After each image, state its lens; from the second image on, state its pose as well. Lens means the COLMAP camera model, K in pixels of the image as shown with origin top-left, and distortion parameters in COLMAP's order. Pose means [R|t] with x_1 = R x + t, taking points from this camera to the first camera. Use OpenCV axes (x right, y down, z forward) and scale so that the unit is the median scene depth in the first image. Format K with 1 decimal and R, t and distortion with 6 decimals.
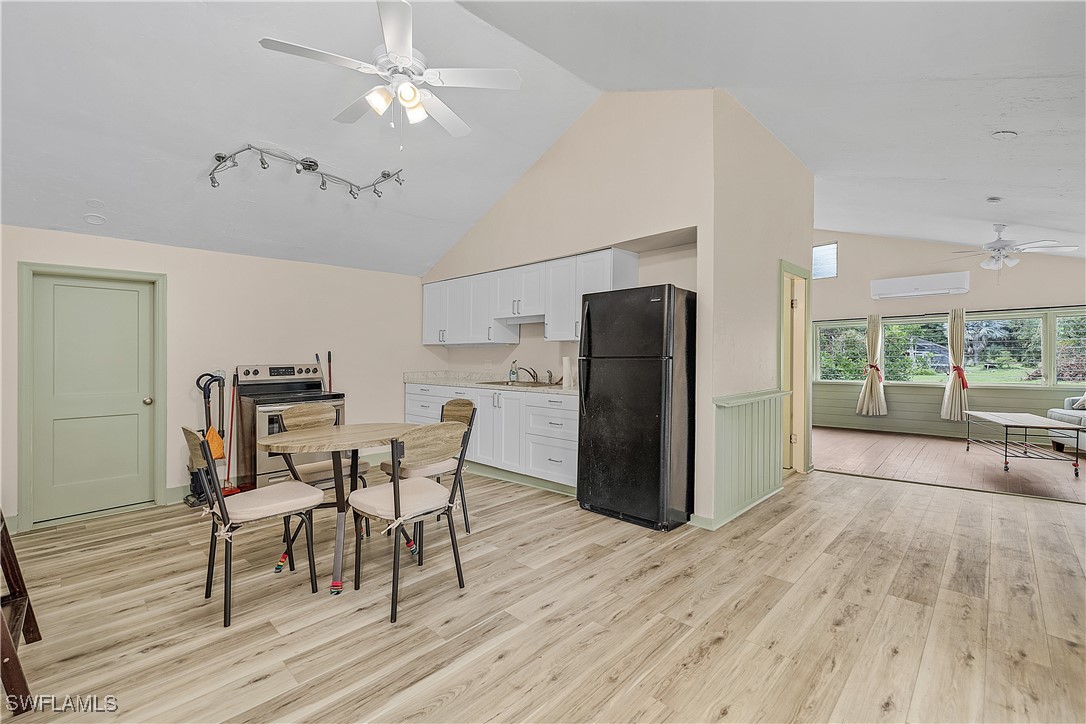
lens RADIAL K [[468.0, 0, 543.0], [0, 468.0, 362.0], [0, 0, 1]] dist [0.001946, -0.000183]
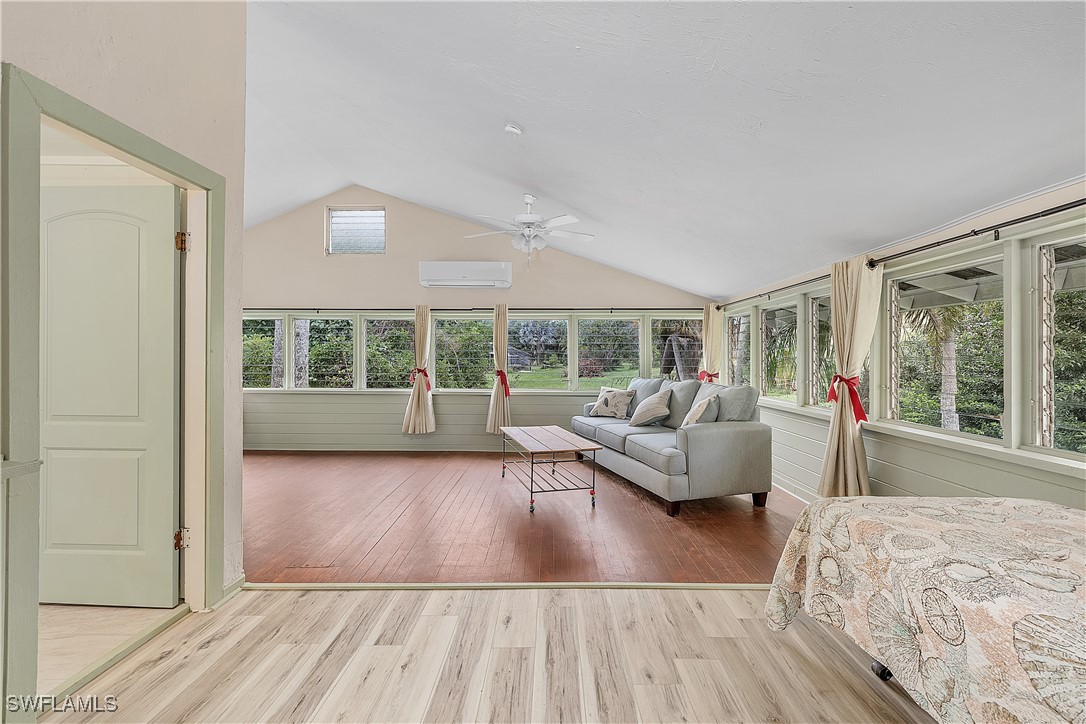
lens RADIAL K [[462.6, 0, 541.8], [0, 462.6, 348.3], [0, 0, 1]] dist [0.001248, -0.000101]
pose [[0.732789, 0.023915, 0.680035, 0.415847], [-0.005451, 0.999556, -0.029278, -0.009056], [-0.680434, 0.017748, 0.732595, 0.374606]]
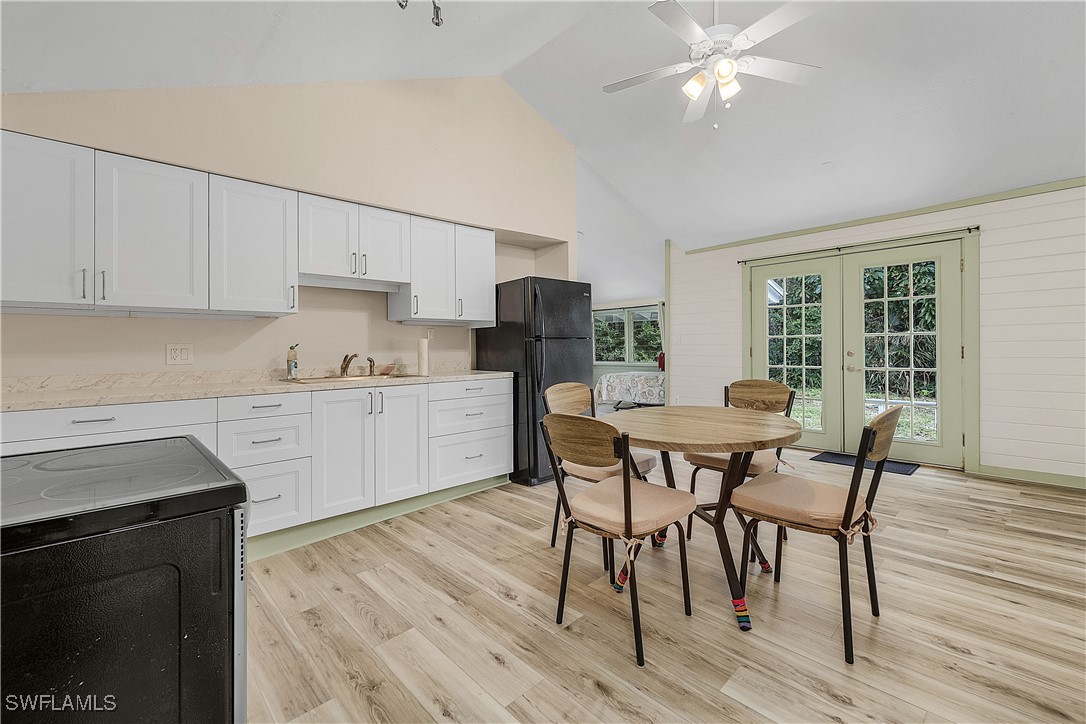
lens RADIAL K [[468.0, 0, 543.0], [0, 468.0, 362.0], [0, 0, 1]] dist [0.001946, -0.000183]
pose [[0.047627, -0.023559, 0.998587, -0.600380], [0.024788, 0.999442, 0.022397, 0.012663], [-0.998558, 0.023687, 0.048185, 0.595531]]
